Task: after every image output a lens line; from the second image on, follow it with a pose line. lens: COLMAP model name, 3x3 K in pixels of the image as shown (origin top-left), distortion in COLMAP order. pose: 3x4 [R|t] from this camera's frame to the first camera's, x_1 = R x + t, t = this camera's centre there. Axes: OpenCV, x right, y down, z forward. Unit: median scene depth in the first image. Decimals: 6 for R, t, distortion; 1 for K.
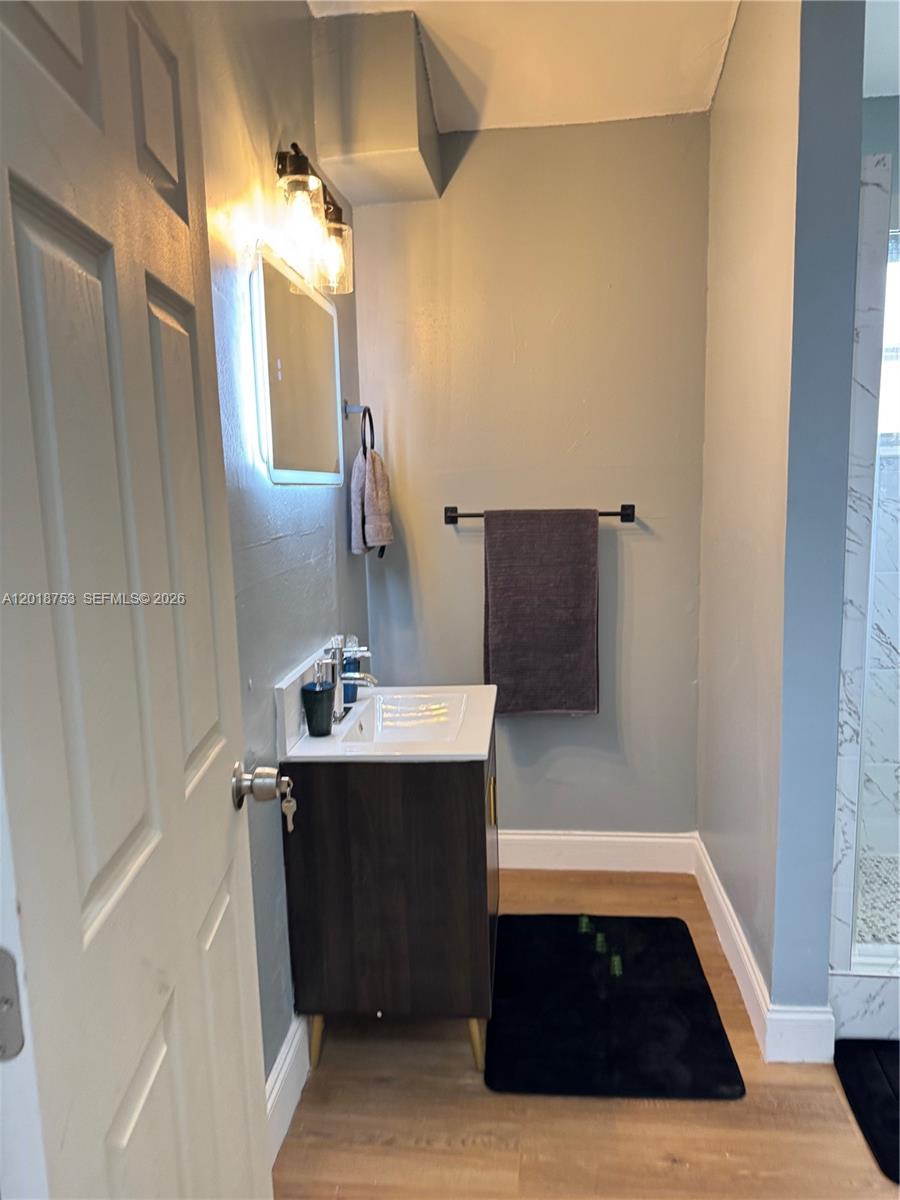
lens RADIAL K [[849.2, 0, 453.2], [0, 849.2, 601.7], [0, 0, 1]] dist [0.065387, -0.085422]
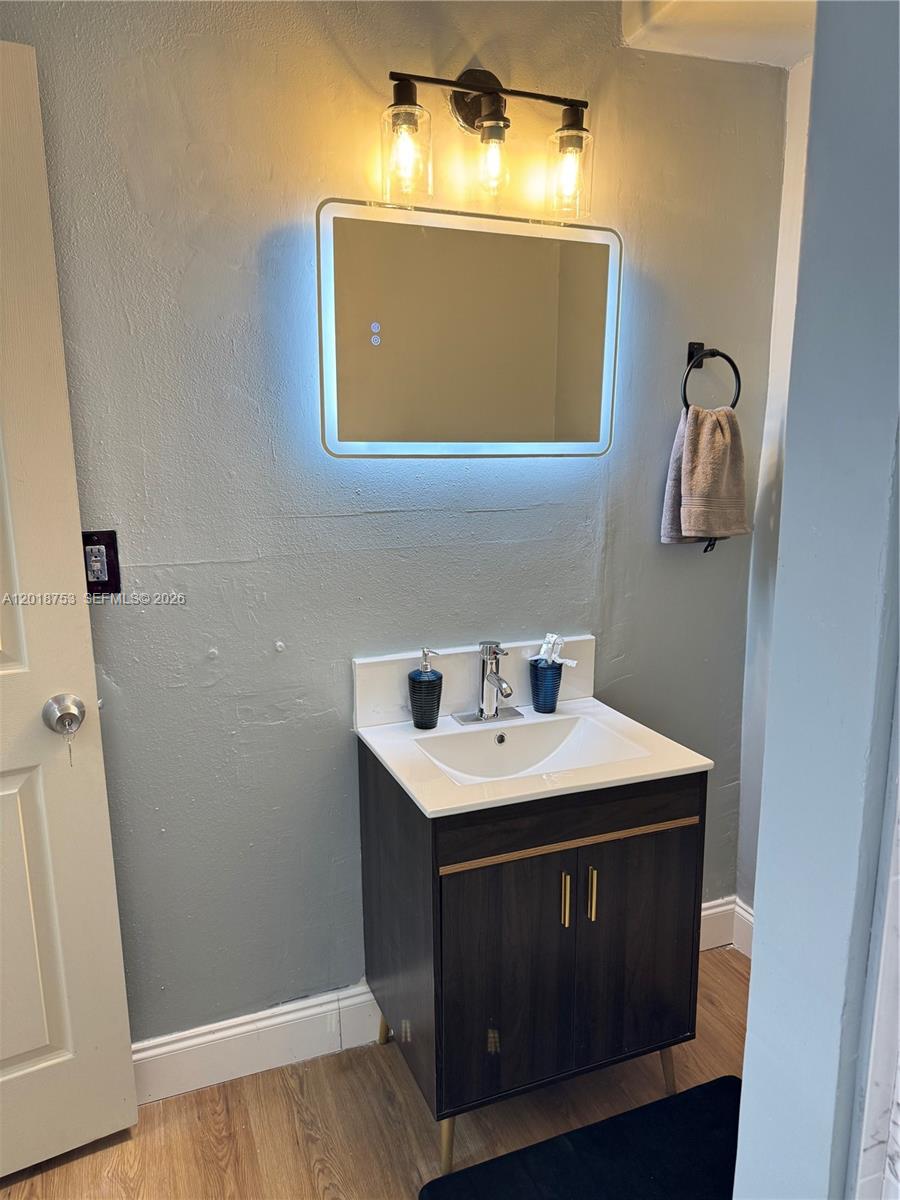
lens RADIAL K [[832.0, 0, 459.1], [0, 832.0, 608.1], [0, 0, 1]] dist [0.051436, -0.073239]
pose [[0.451270, 0.193717, -0.871108, 0.597485], [-0.134586, 0.979763, 0.148159, -0.104810], [0.882180, 0.050380, 0.468209, 0.564019]]
